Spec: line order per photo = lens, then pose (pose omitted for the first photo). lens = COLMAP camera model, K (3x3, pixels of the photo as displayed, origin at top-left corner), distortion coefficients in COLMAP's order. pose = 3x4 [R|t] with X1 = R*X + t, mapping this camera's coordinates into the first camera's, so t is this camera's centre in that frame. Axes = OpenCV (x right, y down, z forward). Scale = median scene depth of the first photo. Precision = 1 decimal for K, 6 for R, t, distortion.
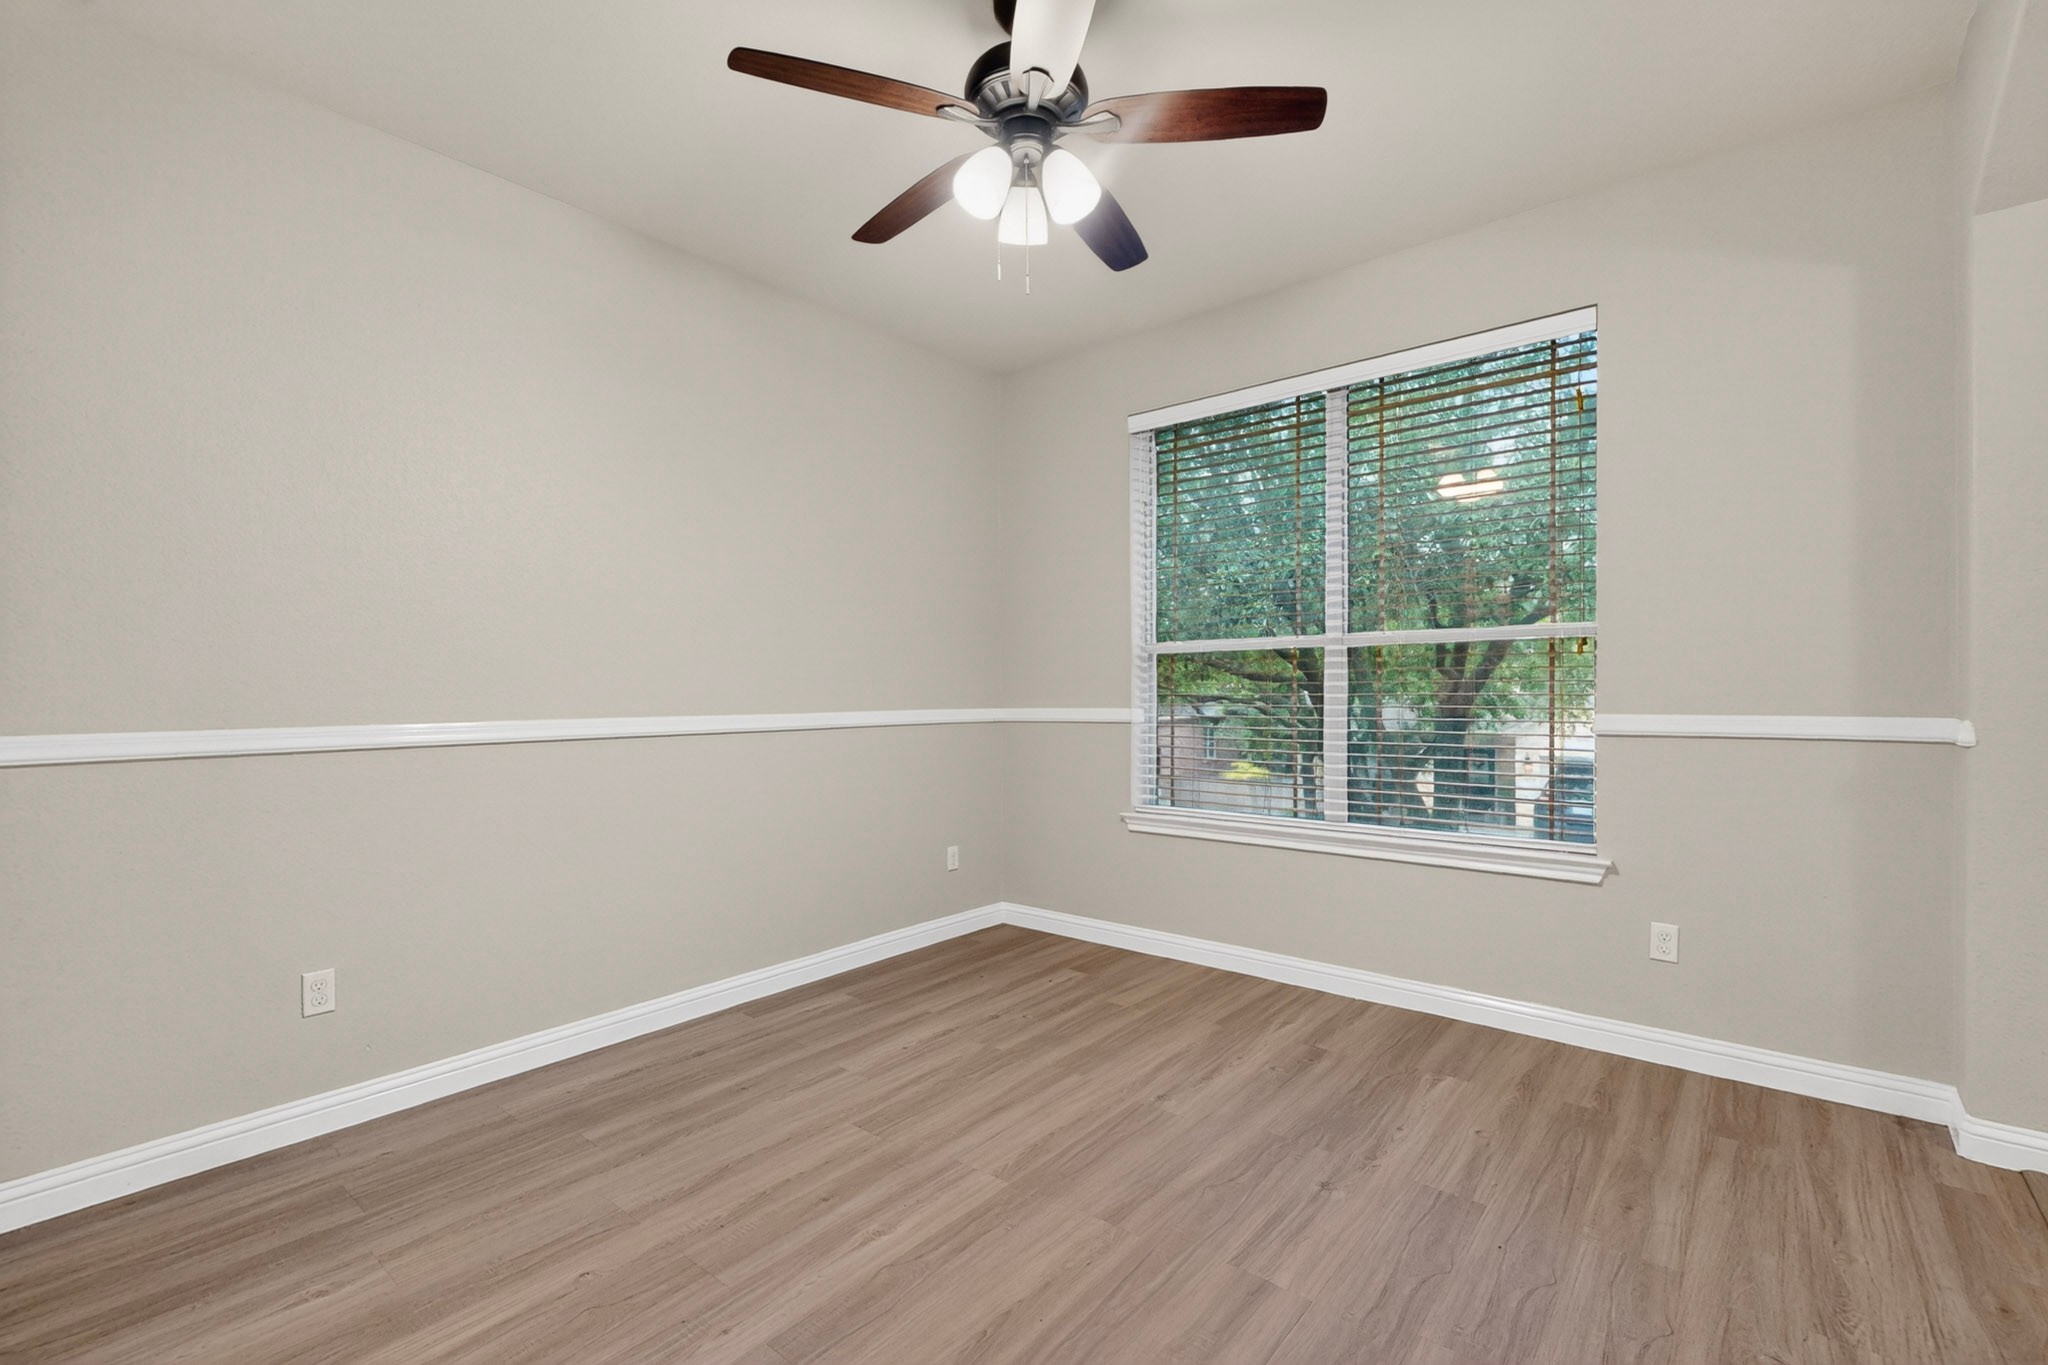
lens RADIAL K [[889.6, 0, 1029.8], [0, 889.6, 697.4], [0, 0, 1]] dist [-0.008101, -0.000301]
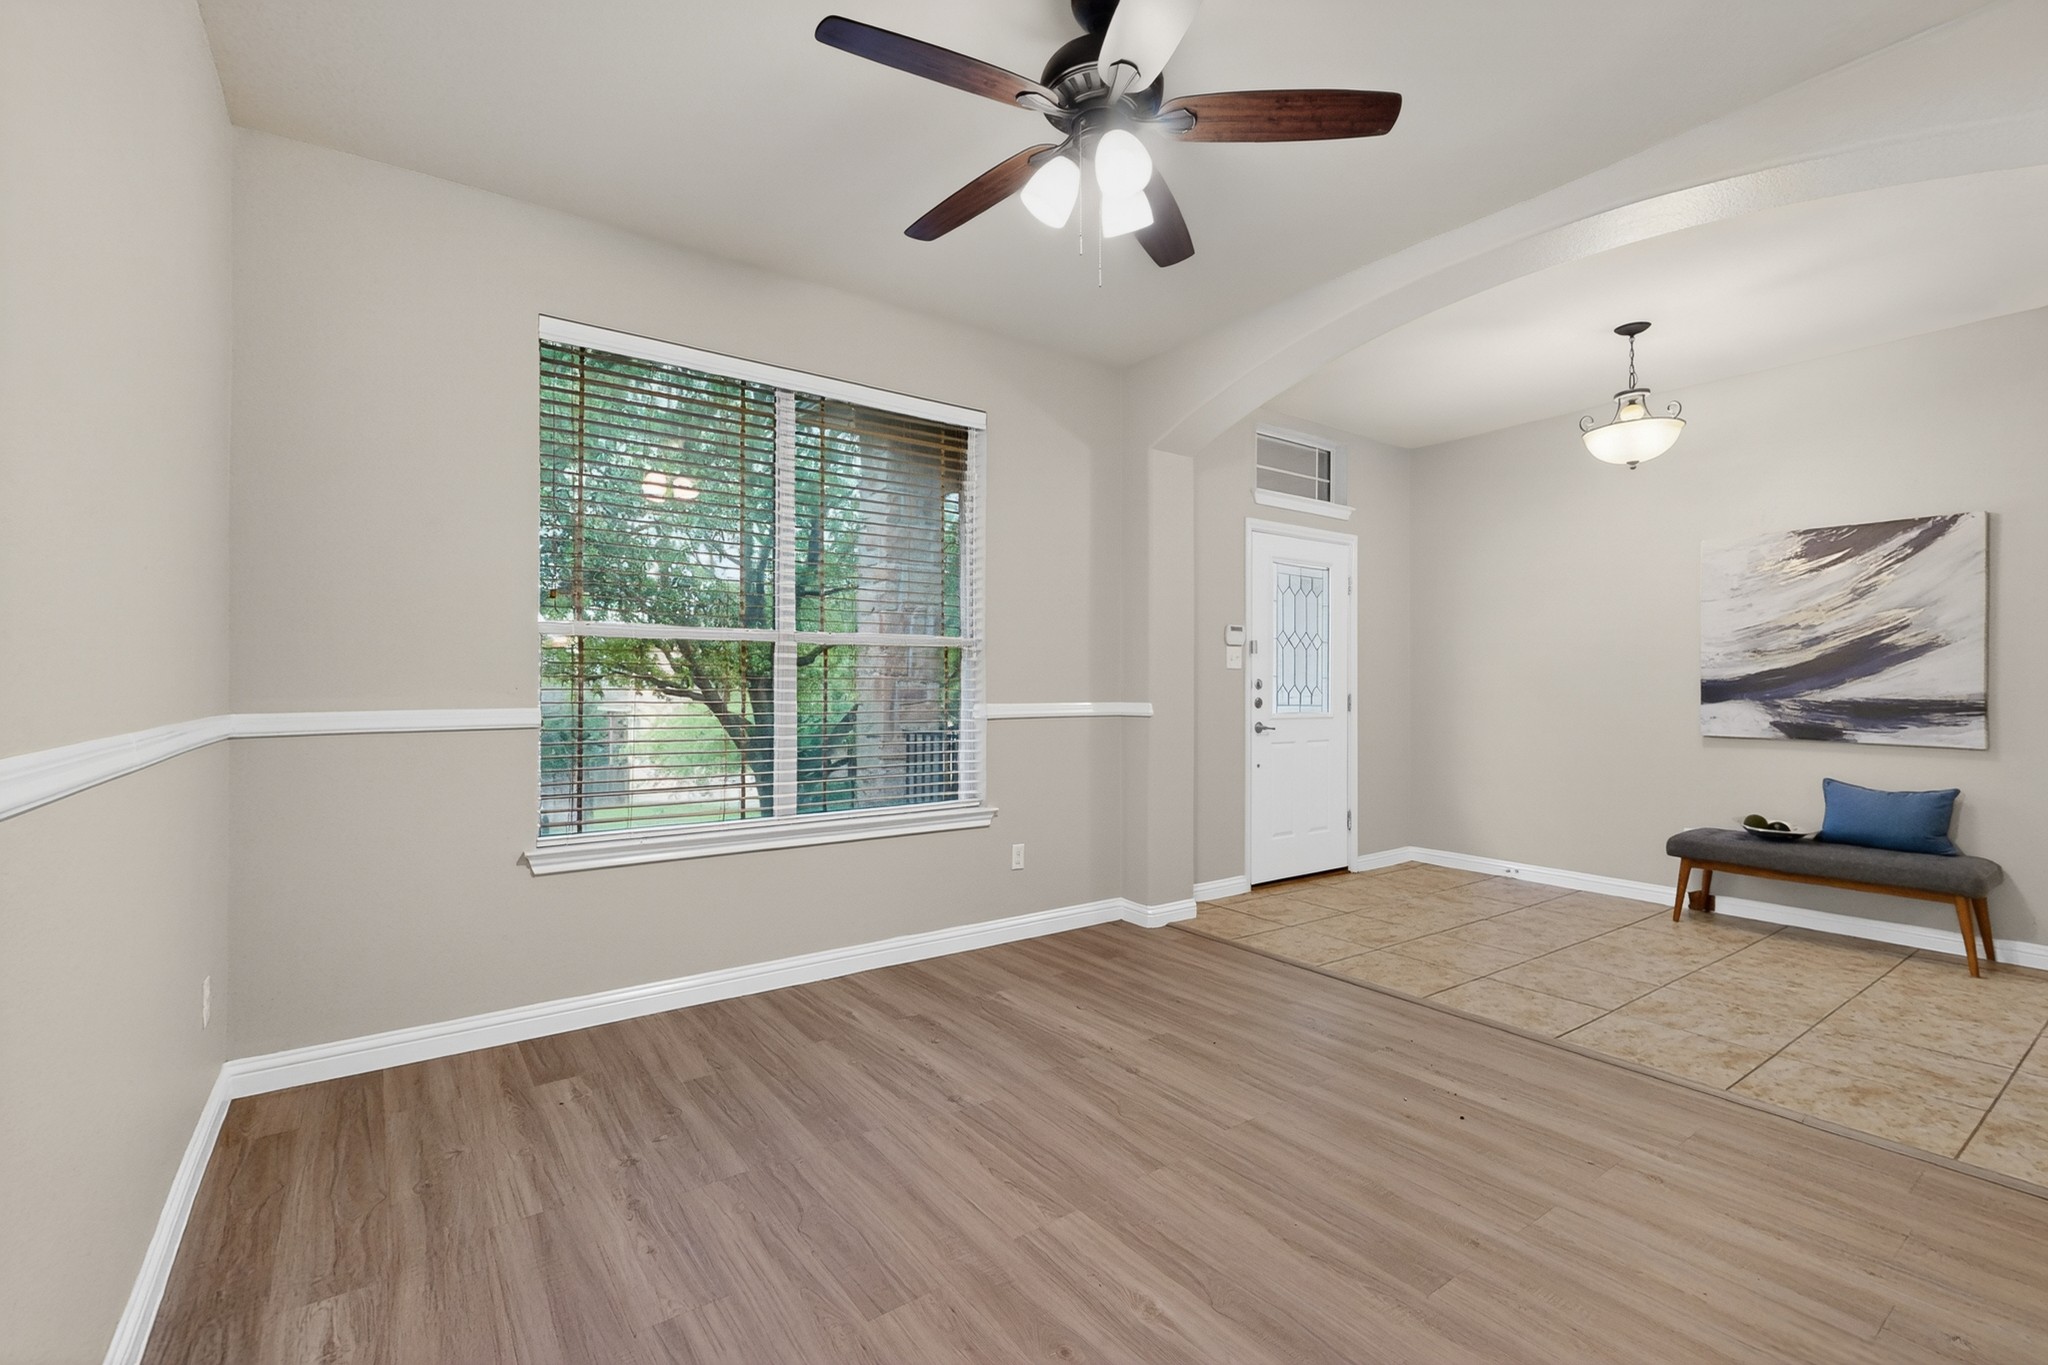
lens RADIAL K [[889.6, 0, 1017.8], [0, 889.6, 680.1], [0, 0, 1]] dist [-0.008101, -0.000301]
pose [[0.258124, 0.009819, 0.966062, -0.737303], [0.004186, 0.999928, -0.011282, -0.001745], [-0.966103, 0.006956, 0.258065, 0.632516]]
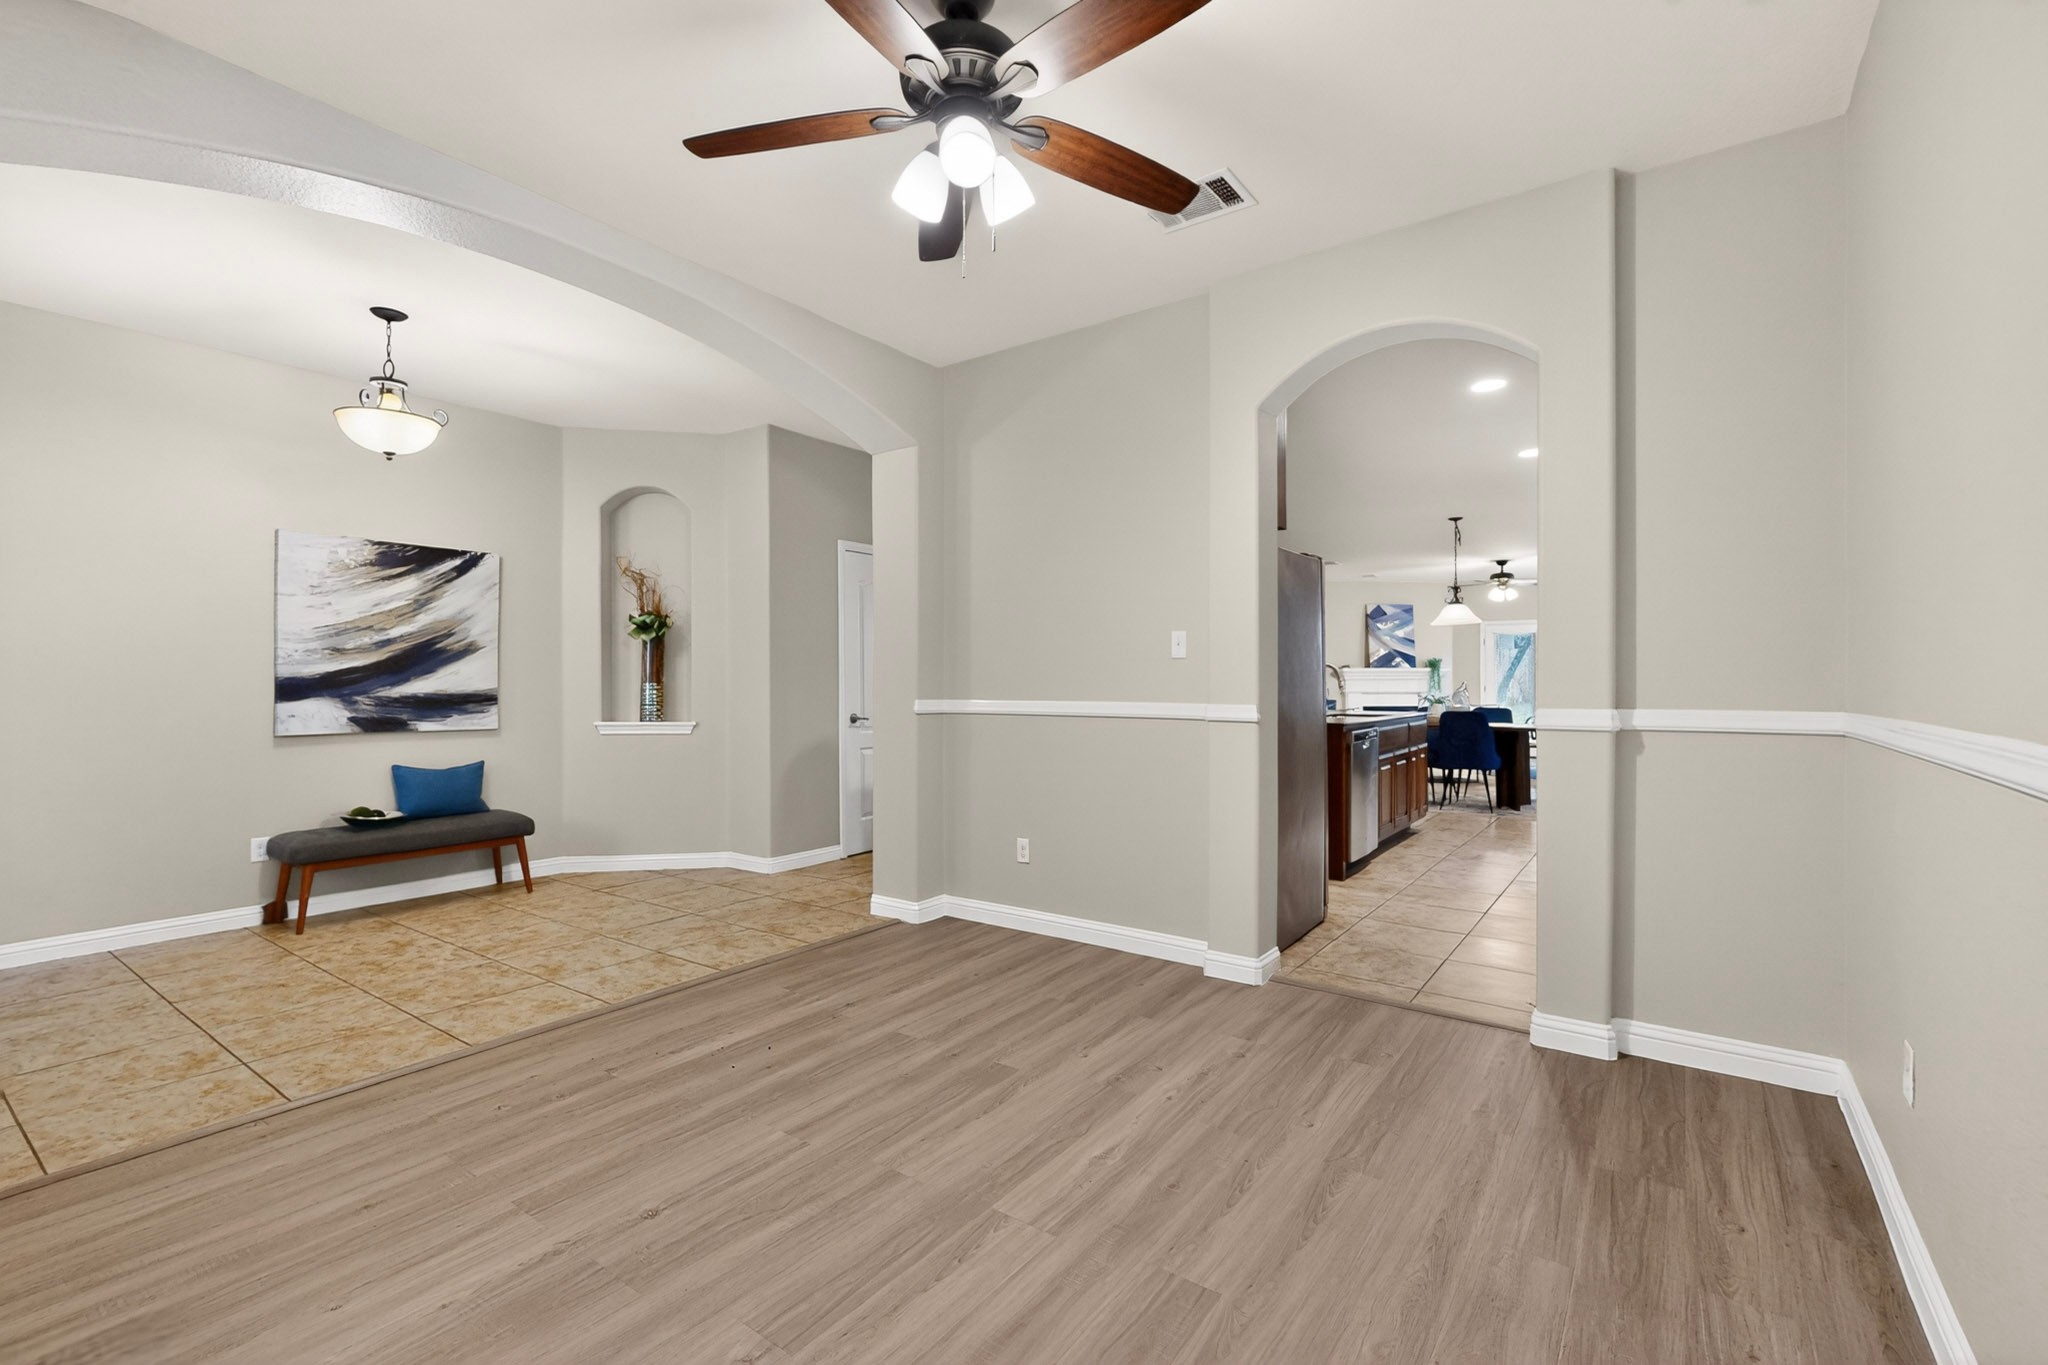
lens RADIAL K [[889.6, 0, 1031.1], [0, 889.6, 678.5], [0, 0, 1]] dist [-0.008101, -0.000301]
pose [[-0.998257, 0.008293, -0.058432, -0.012047], [0.007972, 0.999952, 0.005725, -0.012313], [0.058477, 0.005249, -0.998275, 1.500379]]
